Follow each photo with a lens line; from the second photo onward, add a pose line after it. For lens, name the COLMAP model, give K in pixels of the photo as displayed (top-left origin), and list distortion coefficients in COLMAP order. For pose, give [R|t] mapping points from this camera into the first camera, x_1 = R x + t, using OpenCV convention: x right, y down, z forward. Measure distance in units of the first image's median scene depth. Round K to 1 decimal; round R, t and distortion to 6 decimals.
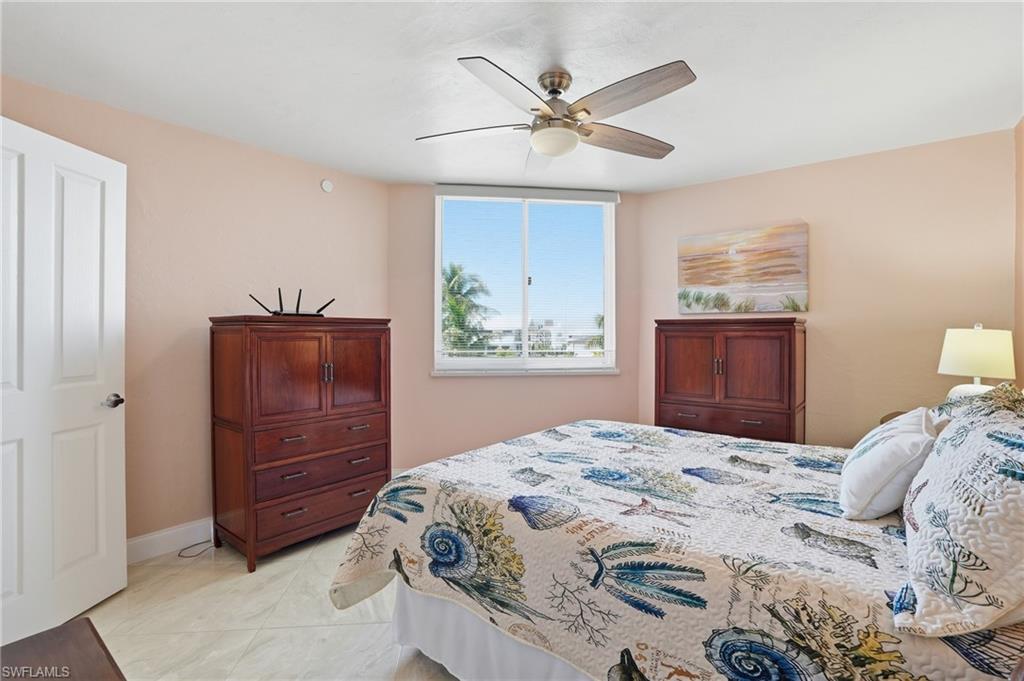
lens RADIAL K [[477.8, 0, 511.4], [0, 477.8, 332.8], [0, 0, 1]] dist [-0.058703, 0.018015]
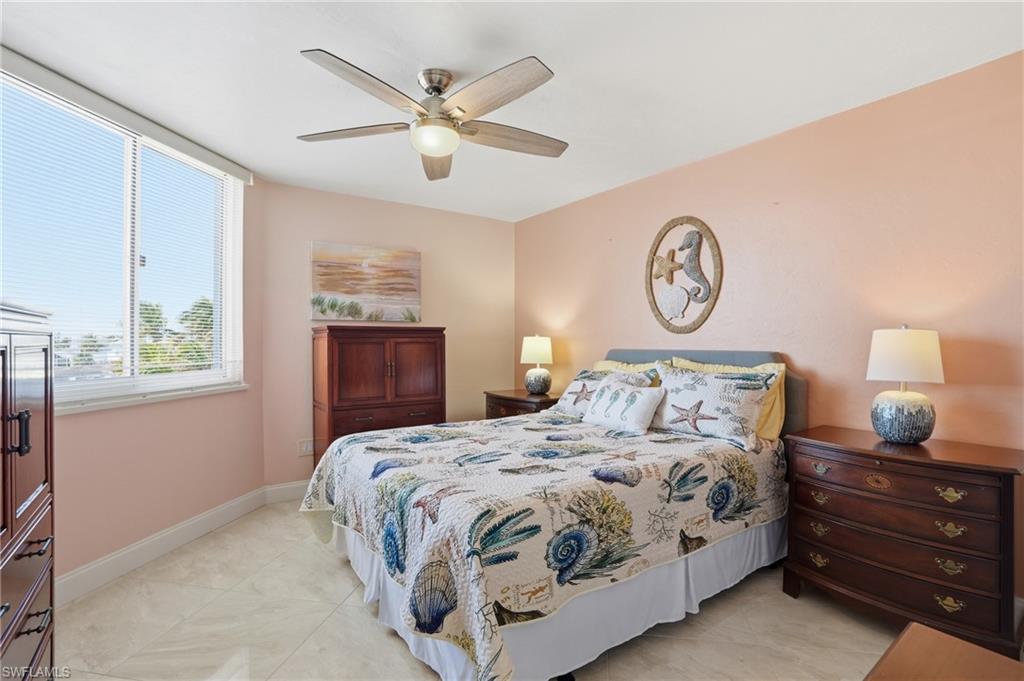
lens RADIAL K [[481.4, 0, 513.1], [0, 481.4, 340.9], [0, 0, 1]] dist [-0.039175, 0.000057]
pose [[0.278314, -0.004464, 0.960480, -0.549227], [0.002153, 0.999990, 0.004024, 0.000361], [-0.960488, 0.000948, 0.278321, 0.392969]]
